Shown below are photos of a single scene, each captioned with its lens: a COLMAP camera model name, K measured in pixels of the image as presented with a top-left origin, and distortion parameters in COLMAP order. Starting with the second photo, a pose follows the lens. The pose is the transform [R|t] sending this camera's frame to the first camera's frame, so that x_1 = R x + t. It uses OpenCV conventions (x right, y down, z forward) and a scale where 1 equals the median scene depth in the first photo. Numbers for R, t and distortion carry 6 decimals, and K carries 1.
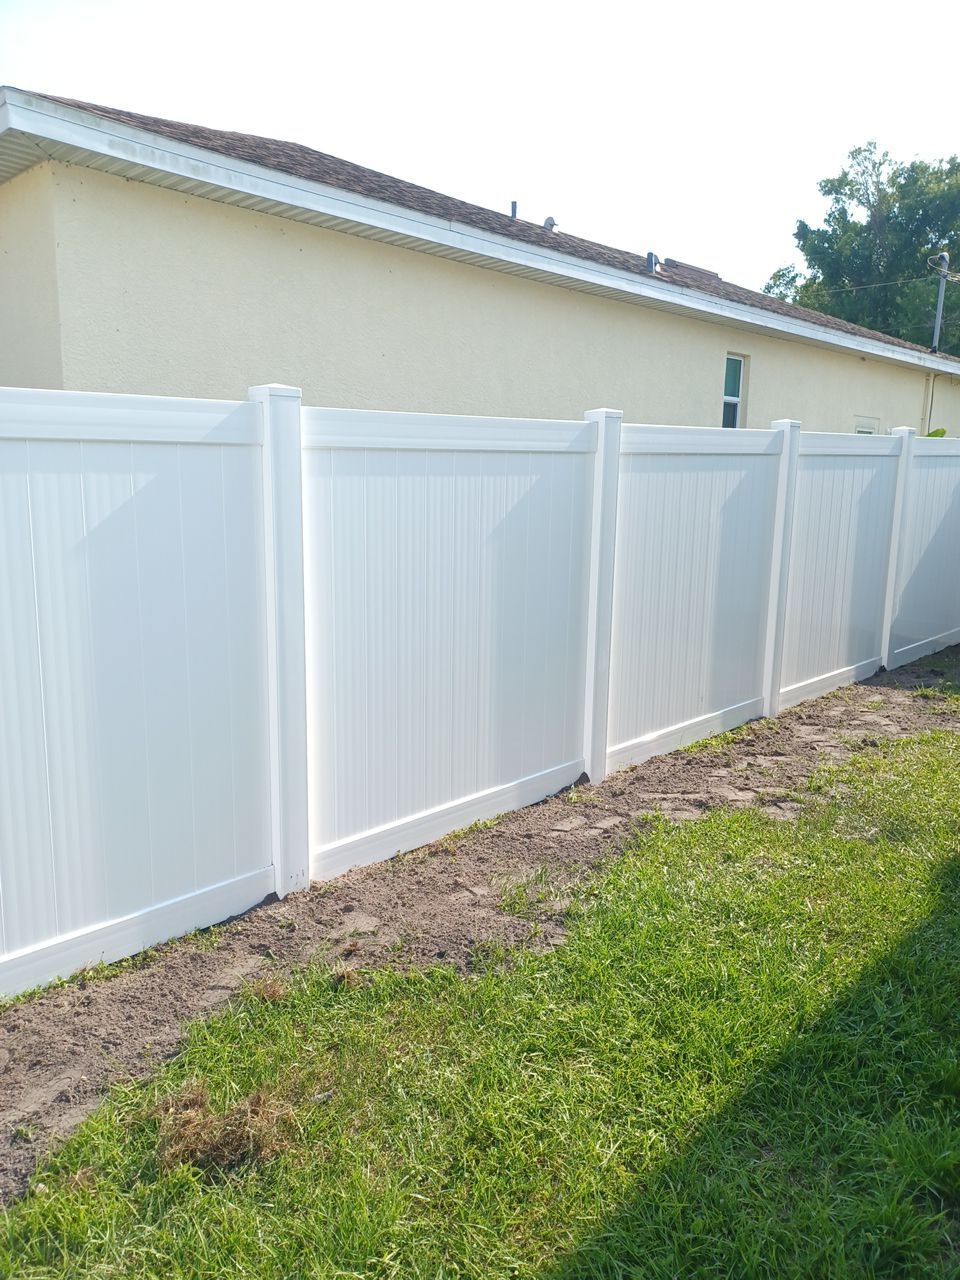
lens RADIAL K [[899.2, 0, 478.4], [0, 899.2, 641.8], [0, 0, 1]] dist [0.003336, 0.013058]
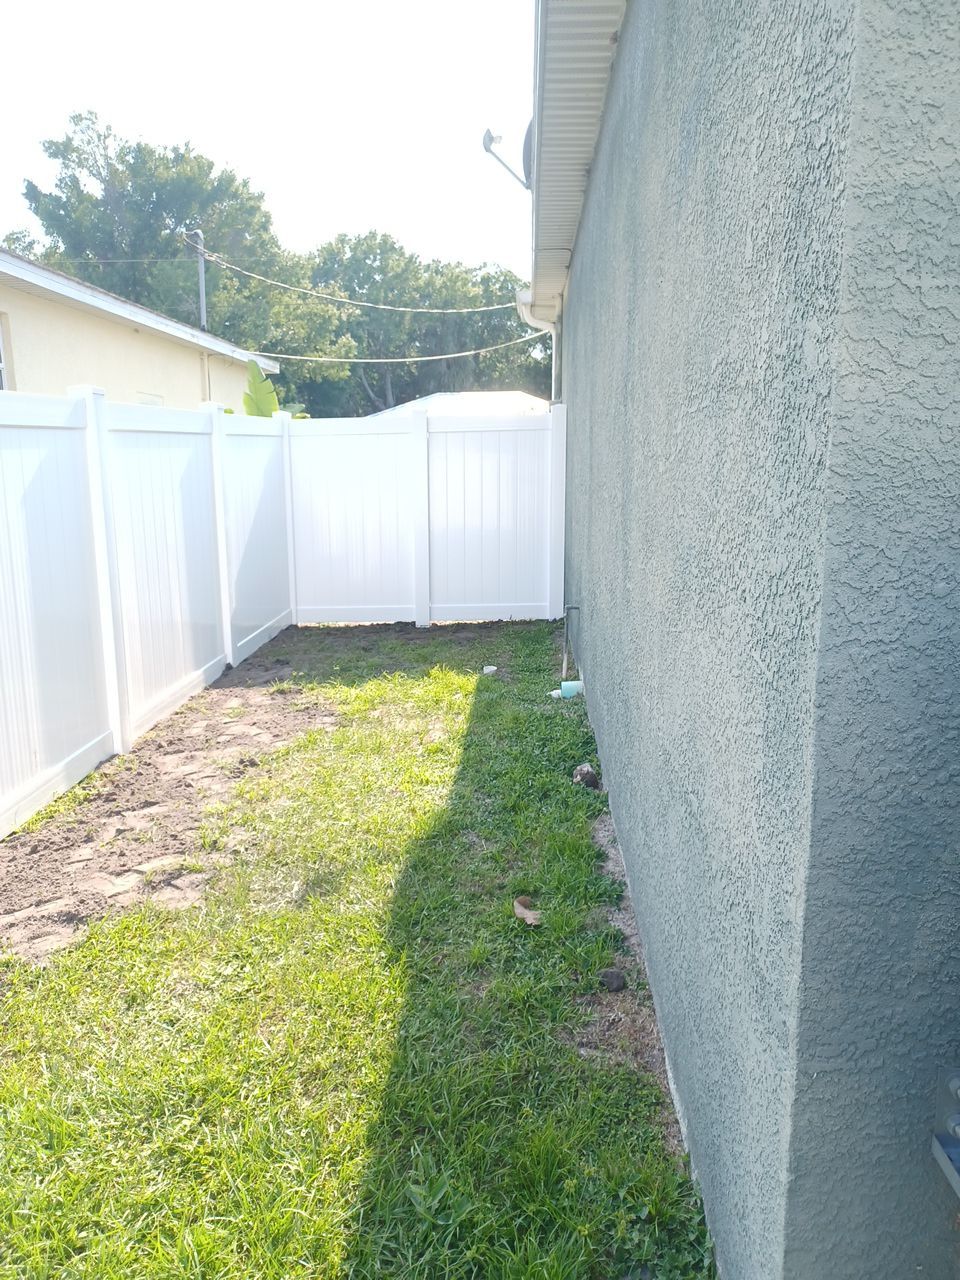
lens RADIAL K [[899.2, 0, 480.1], [0, 899.2, 650.2], [0, 0, 1]] dist [0.003336, 0.013058]
pose [[0.729083, -0.151739, 0.667393, 0.029168], [0.132543, 0.987957, 0.079828, -0.032368], [-0.671469, 0.030257, 0.740414, 0.179757]]
